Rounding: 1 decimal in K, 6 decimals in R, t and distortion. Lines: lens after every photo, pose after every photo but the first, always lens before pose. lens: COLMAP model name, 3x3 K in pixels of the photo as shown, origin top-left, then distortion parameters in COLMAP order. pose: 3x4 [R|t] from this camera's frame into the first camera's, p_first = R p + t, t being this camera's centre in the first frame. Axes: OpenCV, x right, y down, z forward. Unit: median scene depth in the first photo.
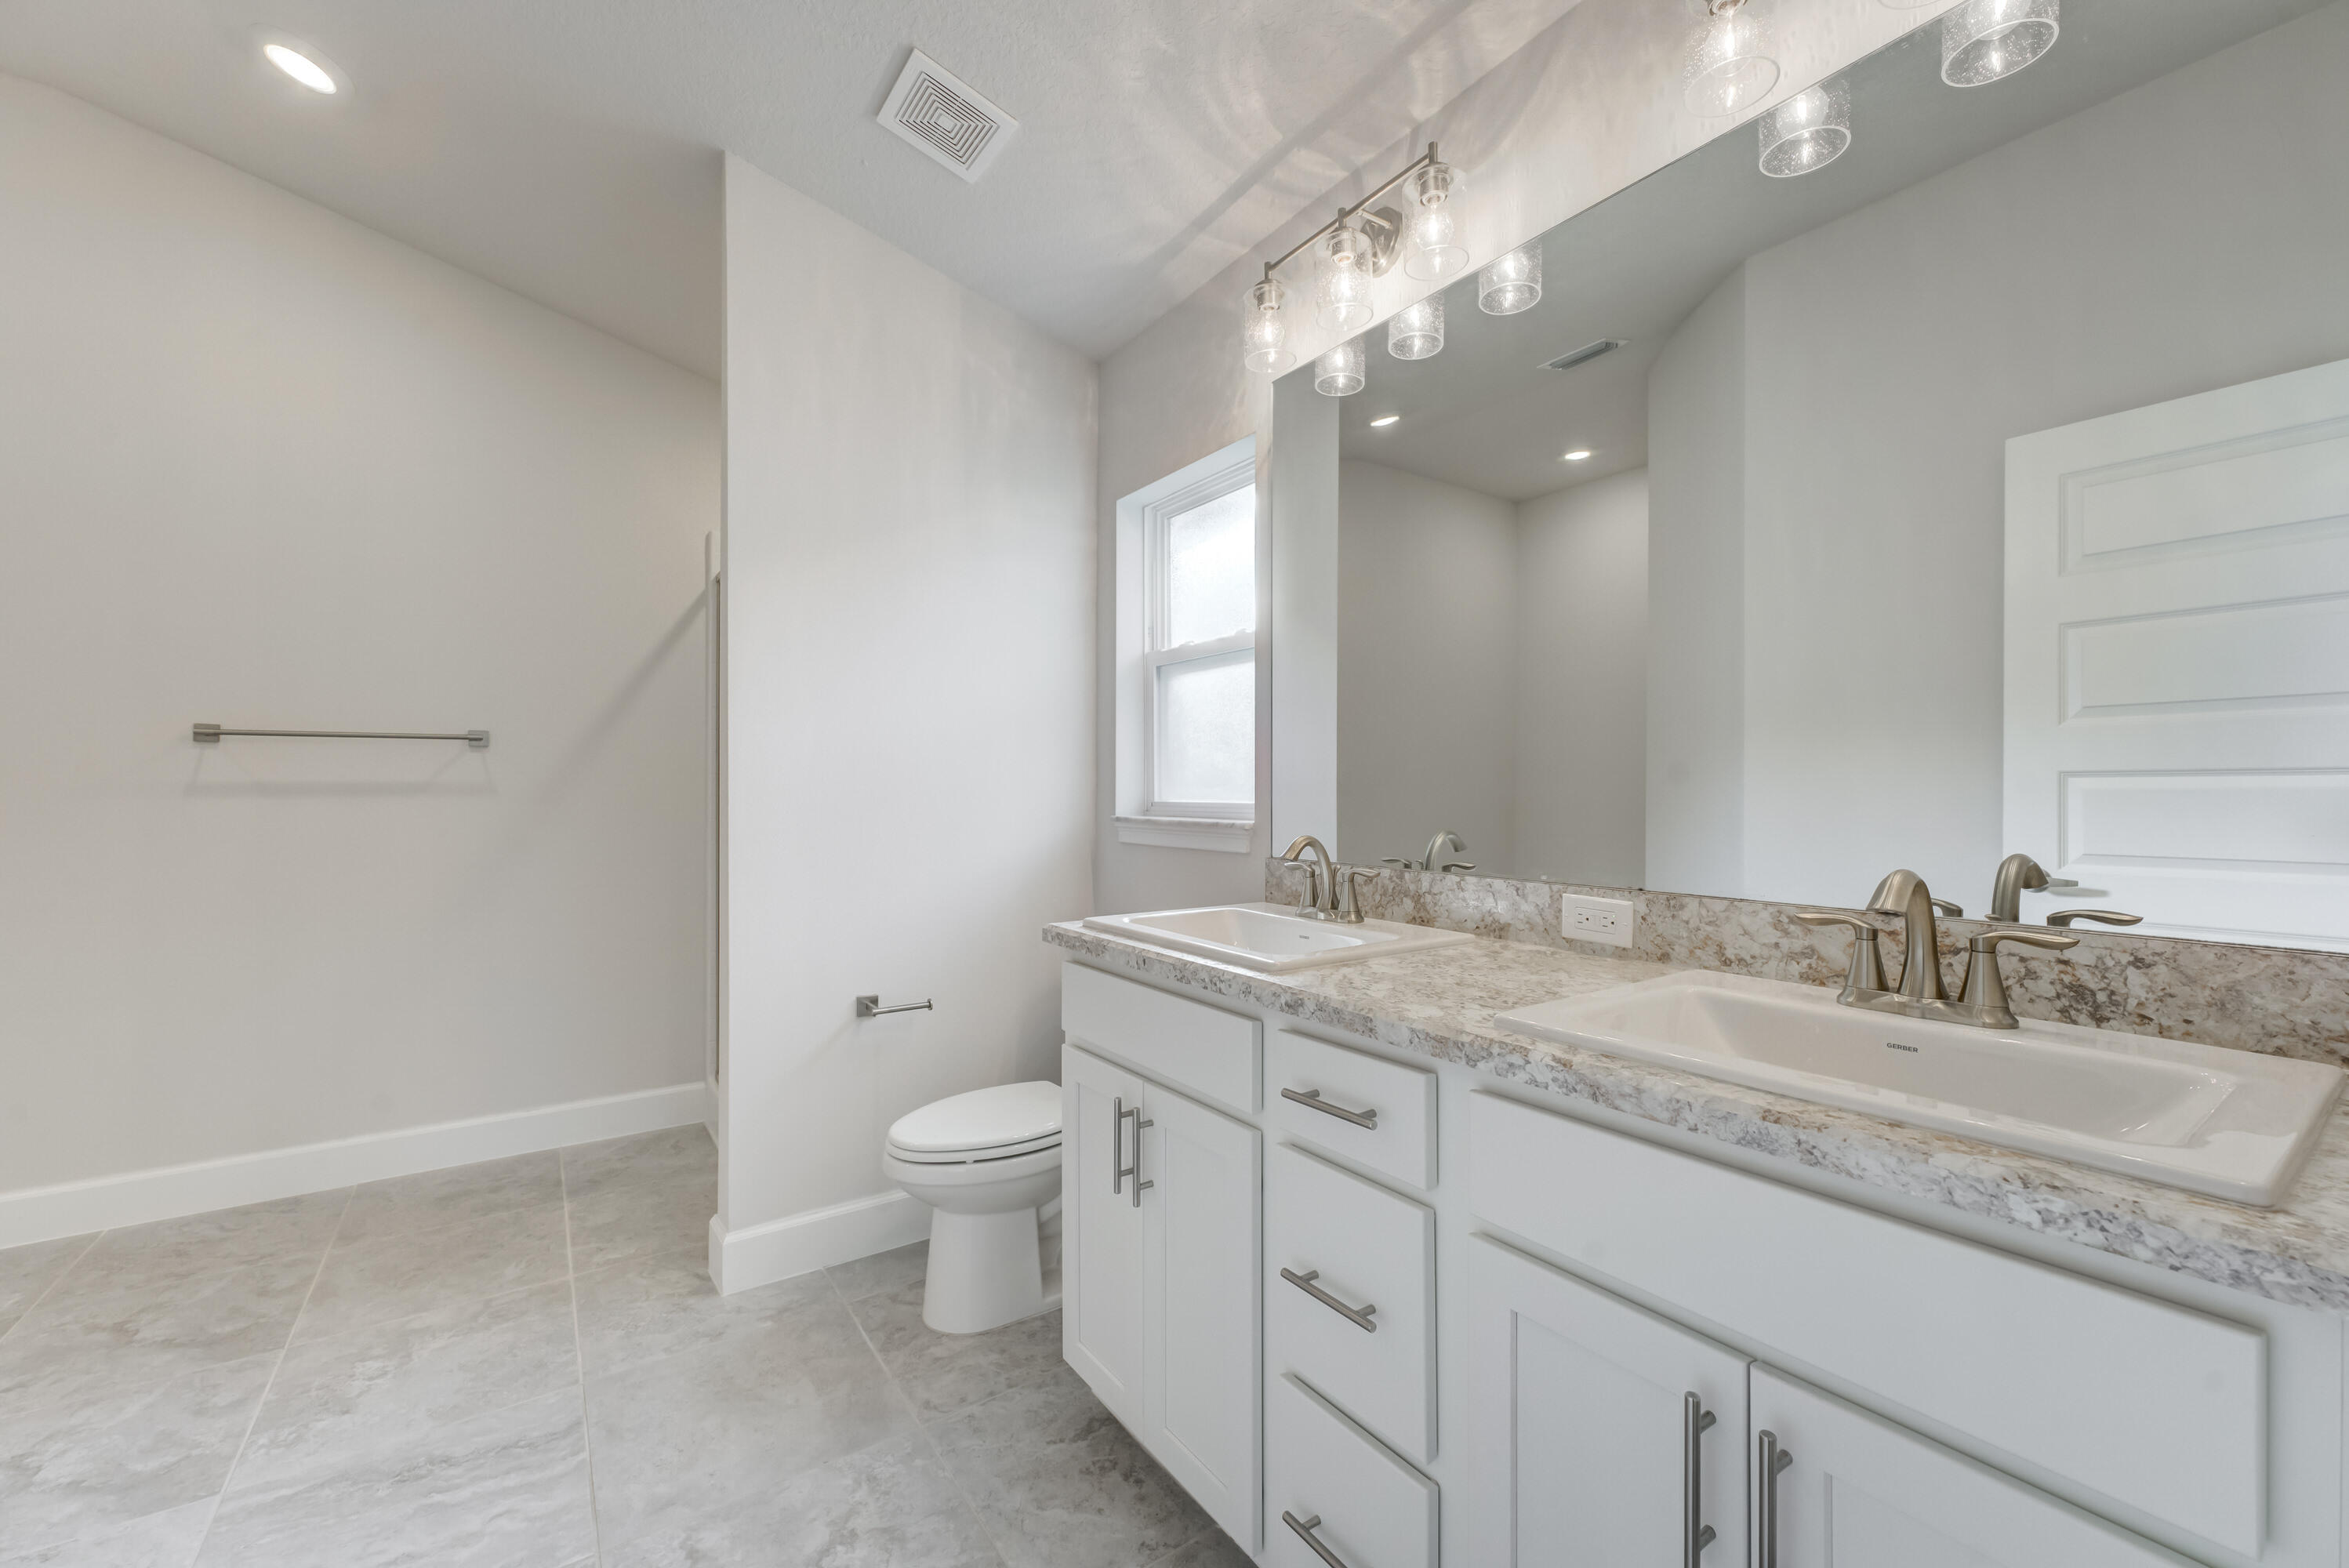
lens RADIAL K [[948.0, 0, 1174.5], [0, 948.0, 784.0], [0, 0, 1]] dist [0.006771, 0.000017]
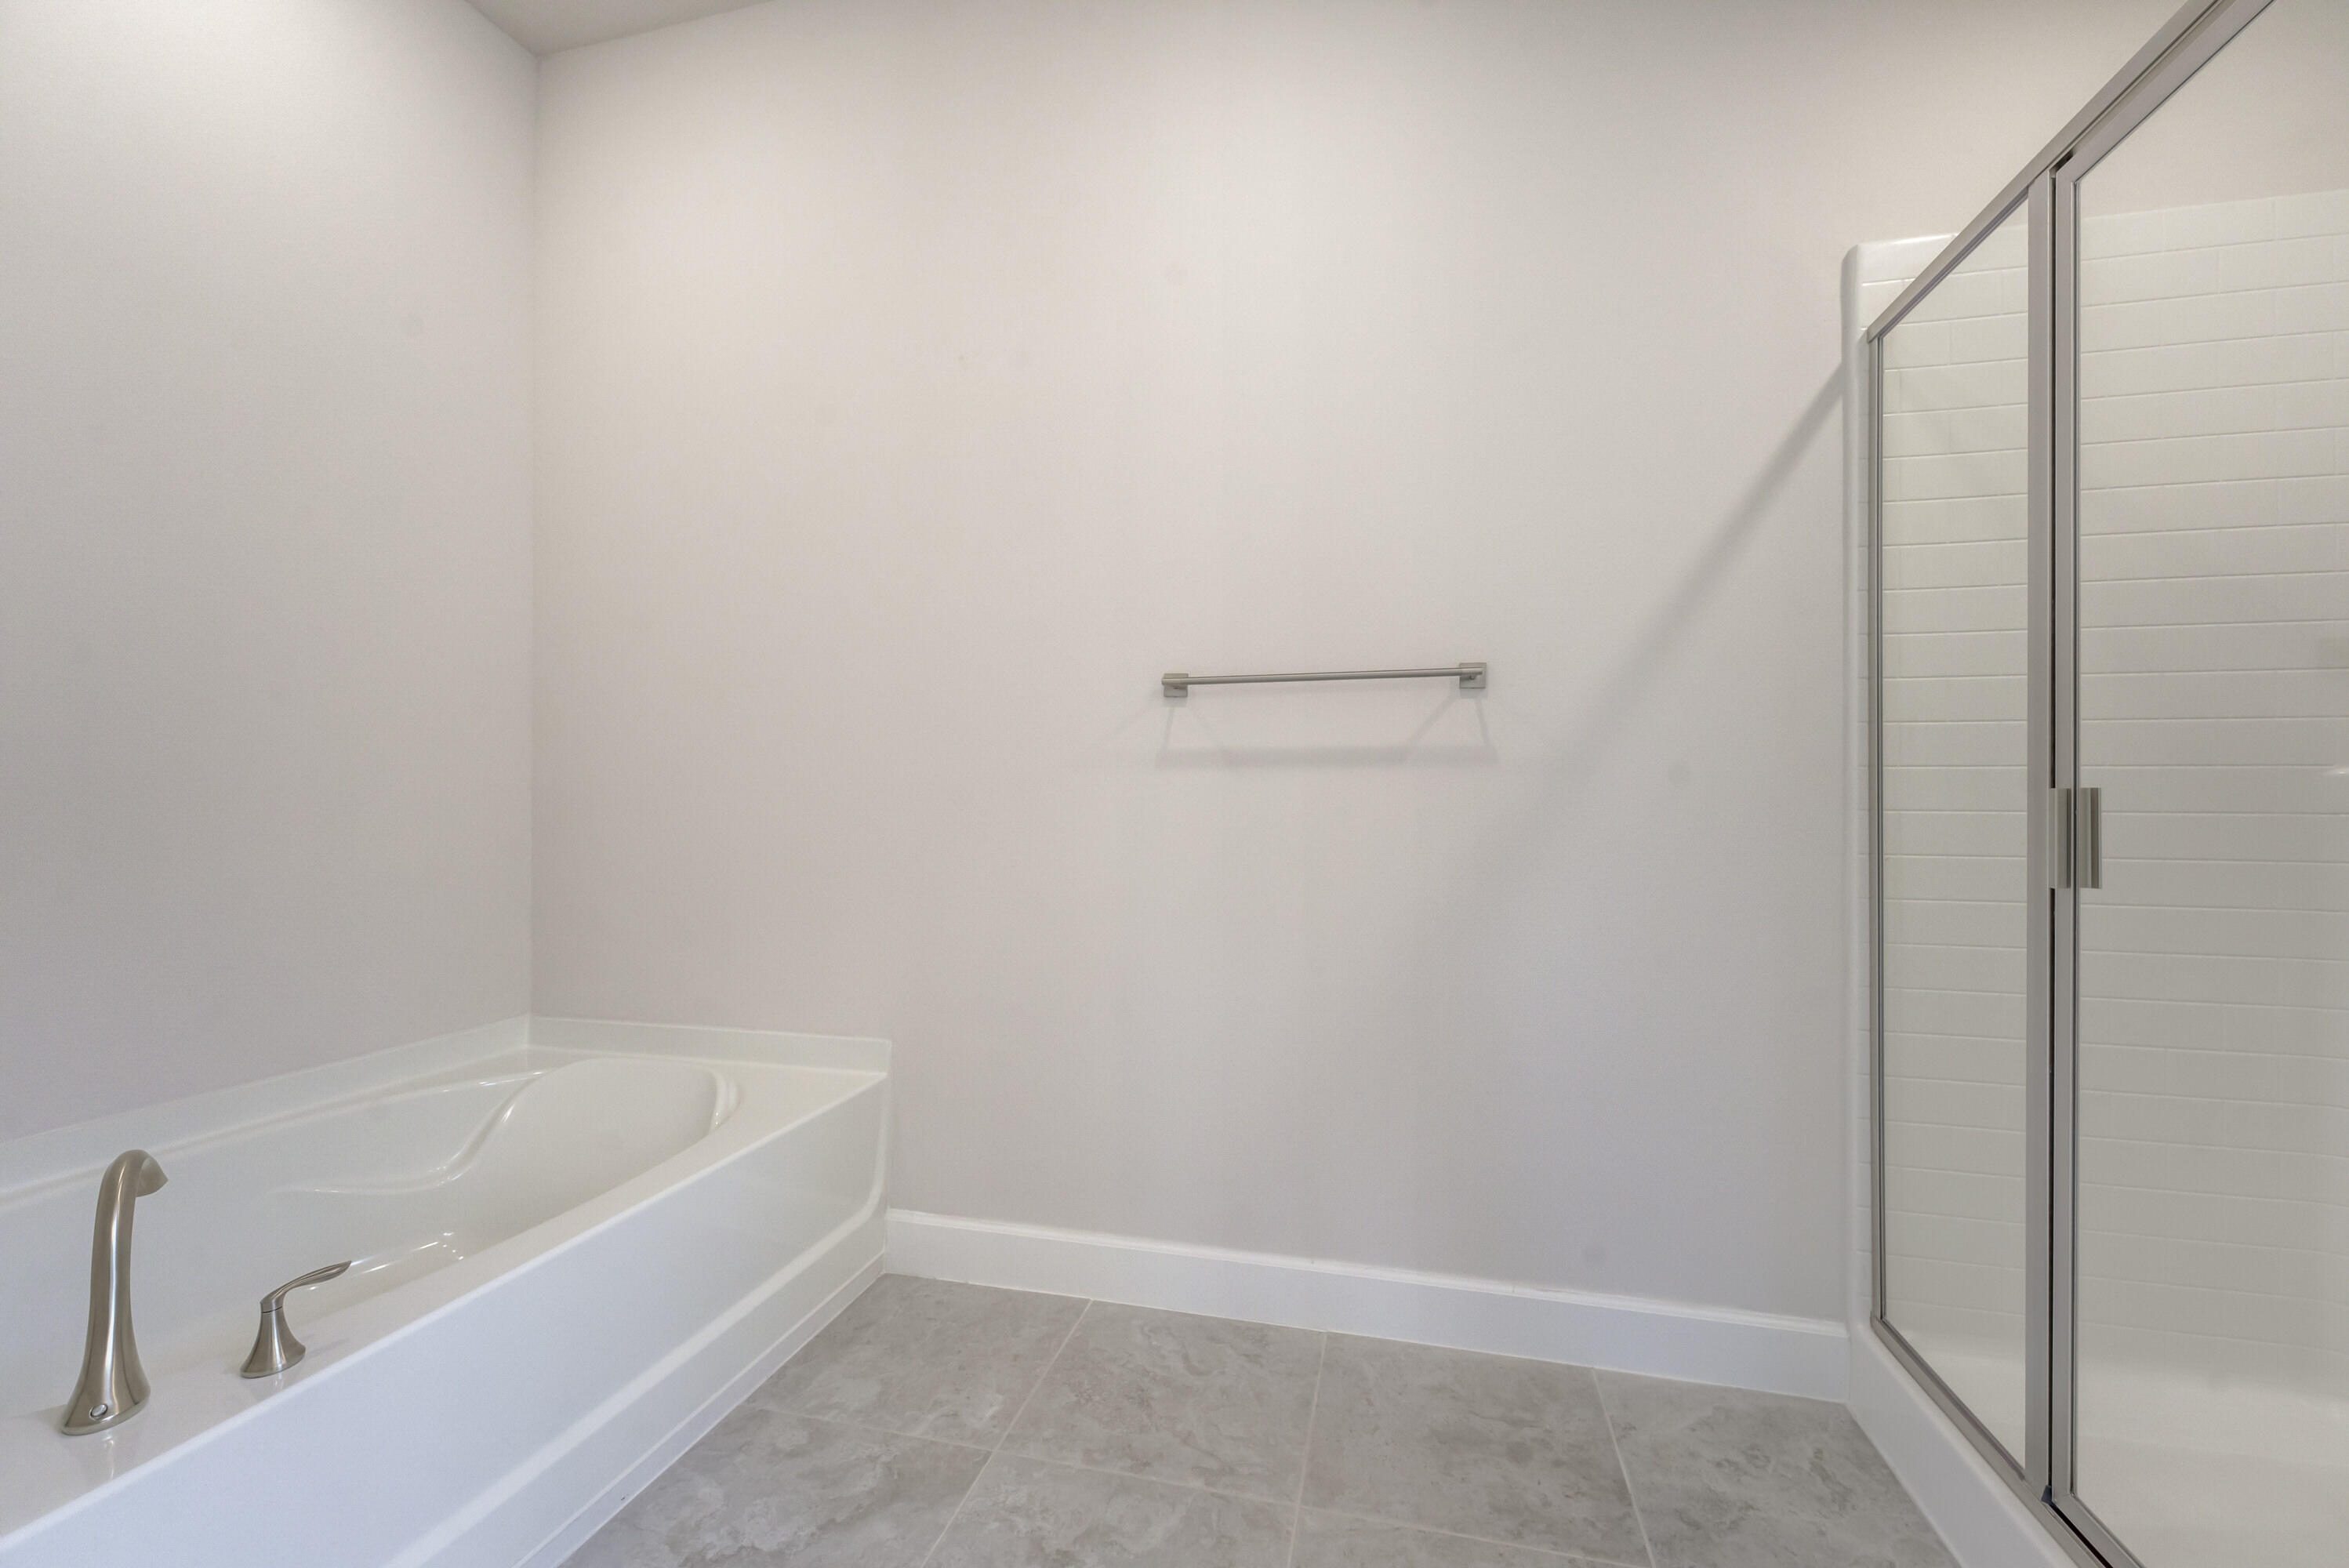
lens RADIAL K [[948.0, 0, 1174.5], [0, 948.0, 784.0], [0, 0, 1]] dist [0.006771, 0.000017]
pose [[0.660355, 0.001703, -0.750952, -0.418822], [0.004078, 0.999975, 0.005854, 0.020751], [0.750943, -0.006928, 0.660331, 0.470030]]
